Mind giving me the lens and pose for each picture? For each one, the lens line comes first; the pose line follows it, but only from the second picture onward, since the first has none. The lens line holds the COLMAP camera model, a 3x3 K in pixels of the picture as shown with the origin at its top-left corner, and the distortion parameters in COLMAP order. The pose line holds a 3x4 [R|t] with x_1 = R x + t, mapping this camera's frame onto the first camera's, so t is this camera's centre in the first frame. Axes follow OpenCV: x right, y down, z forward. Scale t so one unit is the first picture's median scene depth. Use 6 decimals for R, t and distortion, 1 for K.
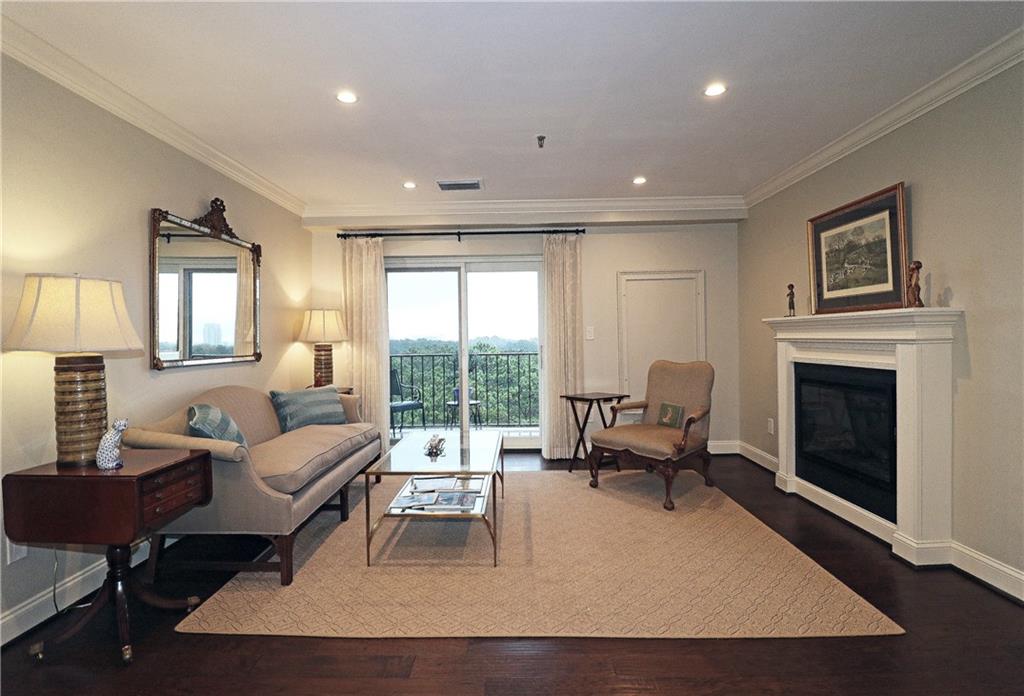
lens RADIAL K [[510.2, 0, 500.7], [0, 510.2, 338.5], [0, 0, 1]] dist [-0.023510, -0.000862]
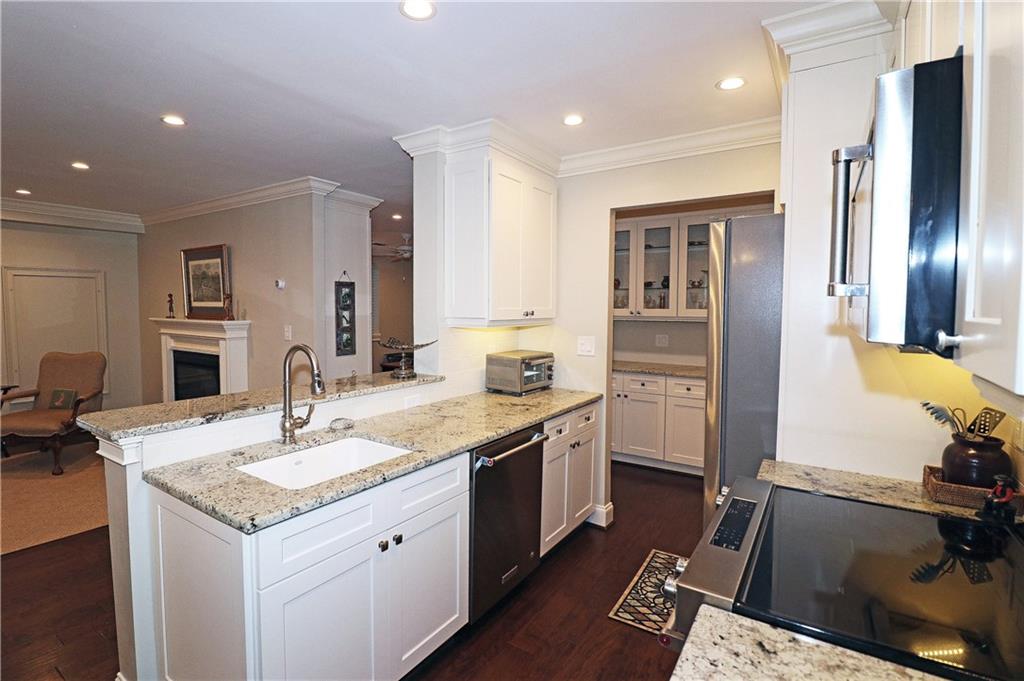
lens RADIAL K [[485.5, 0, 514.0], [0, 485.5, 334.7], [0, 0, 1]] dist [0.001631, -0.011137]
pose [[0.531167, -0.030876, 0.846705, -0.057931], [-0.011826, 0.998968, 0.043847, -0.065173], [-0.847185, -0.033303, 0.530254, -0.519105]]
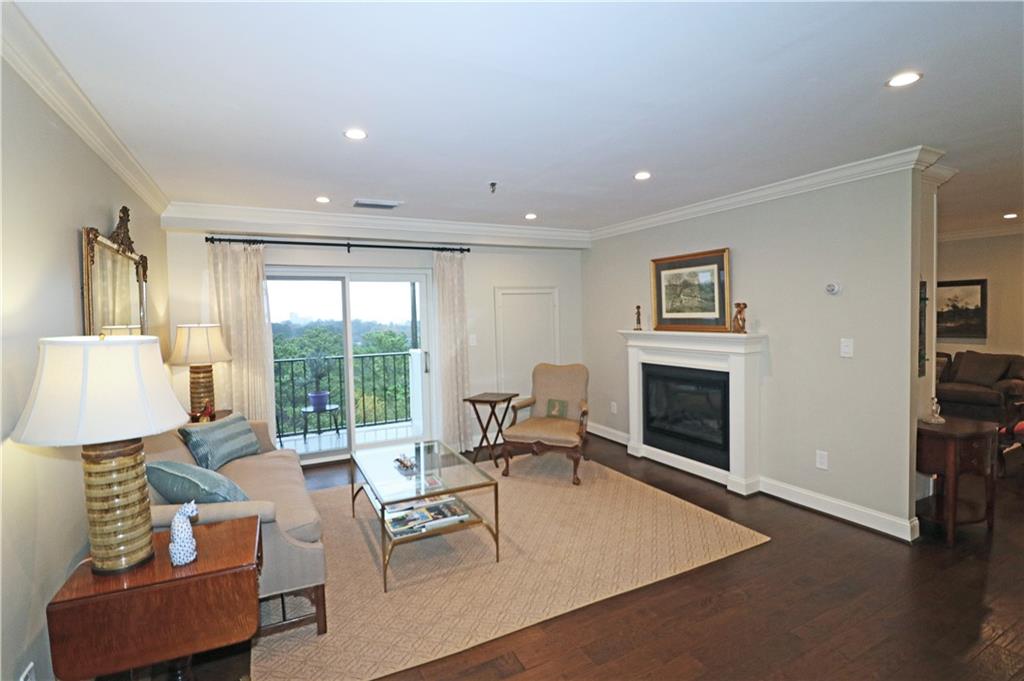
lens RADIAL K [[485.5, 0, 514.0], [0, 485.5, 334.7], [0, 0, 1]] dist [0.001631, -0.011137]
pose [[0.877826, -0.030612, 0.478000, -0.354712], [0.015347, 0.999241, 0.035809, -0.081619], [-0.478734, -0.024098, 0.877629, 0.007755]]
